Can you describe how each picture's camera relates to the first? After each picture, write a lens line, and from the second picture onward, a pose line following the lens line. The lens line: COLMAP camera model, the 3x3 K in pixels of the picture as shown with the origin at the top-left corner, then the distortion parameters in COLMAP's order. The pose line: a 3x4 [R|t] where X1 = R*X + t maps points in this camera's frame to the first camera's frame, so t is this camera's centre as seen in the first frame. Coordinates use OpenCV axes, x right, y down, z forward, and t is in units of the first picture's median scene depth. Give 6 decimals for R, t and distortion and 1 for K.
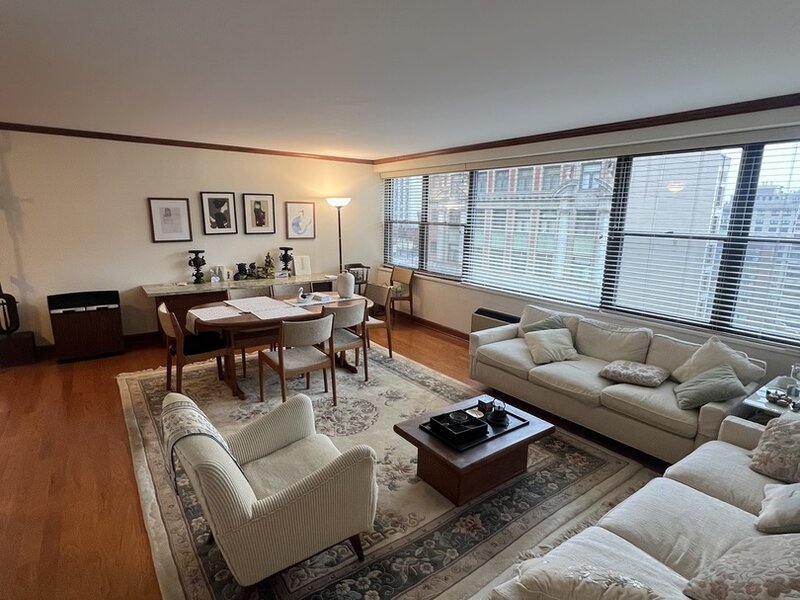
lens RADIAL K [[428.1, 0, 399.7], [0, 428.1, 302.3], [0, 0, 1]] dist [-0.001384, 0.000603]
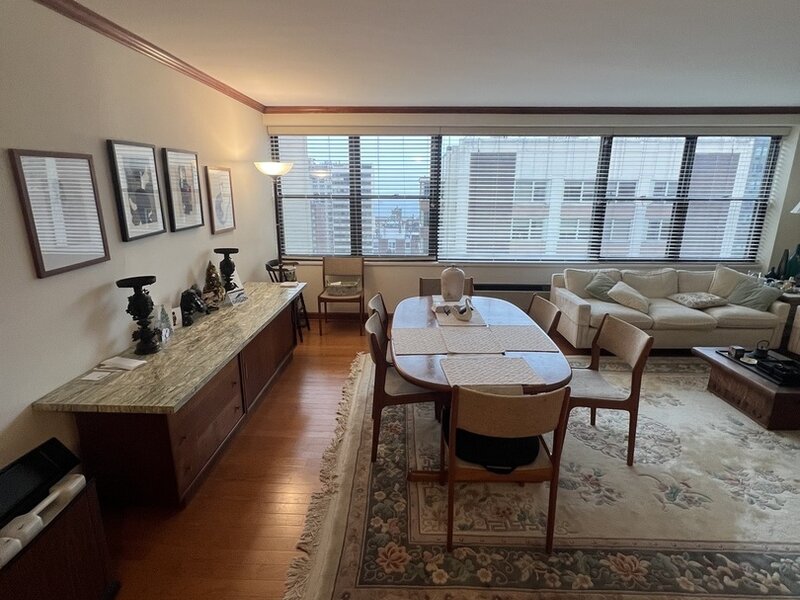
lens RADIAL K [[428.1, 0, 399.7], [0, 428.1, 302.3], [0, 0, 1]] dist [-0.001384, 0.000603]
pose [[0.604920, -0.223353, 0.764320, -1.002966], [0.170013, 0.973950, 0.150056, -0.182382], [-0.777926, 0.039172, 0.627134, 0.809179]]
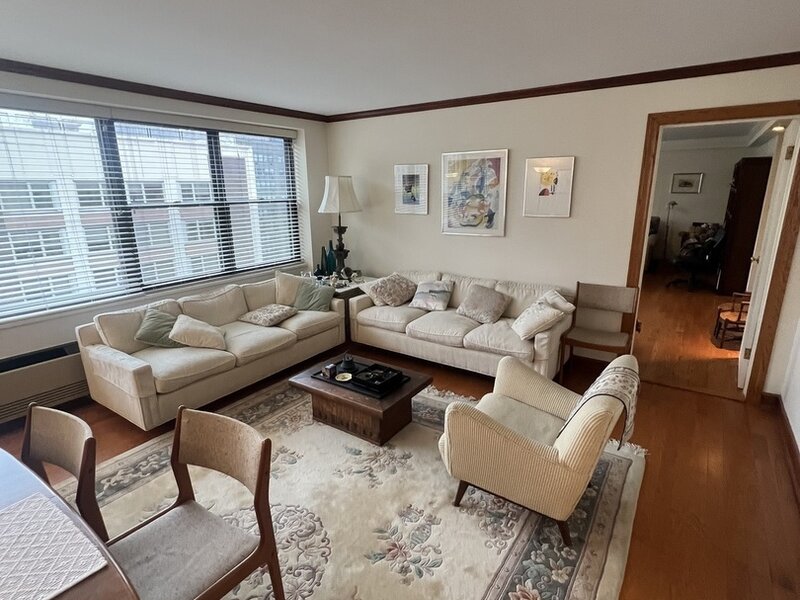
lens RADIAL K [[428.1, 0, 399.7], [0, 428.1, 302.3], [0, 0, 1]] dist [-0.001384, 0.000603]
pose [[-0.326175, -0.260388, 0.908740, -0.637294], [0.195877, 0.921834, 0.334446, -0.192666], [-0.924793, 0.287089, -0.249675, 0.873097]]
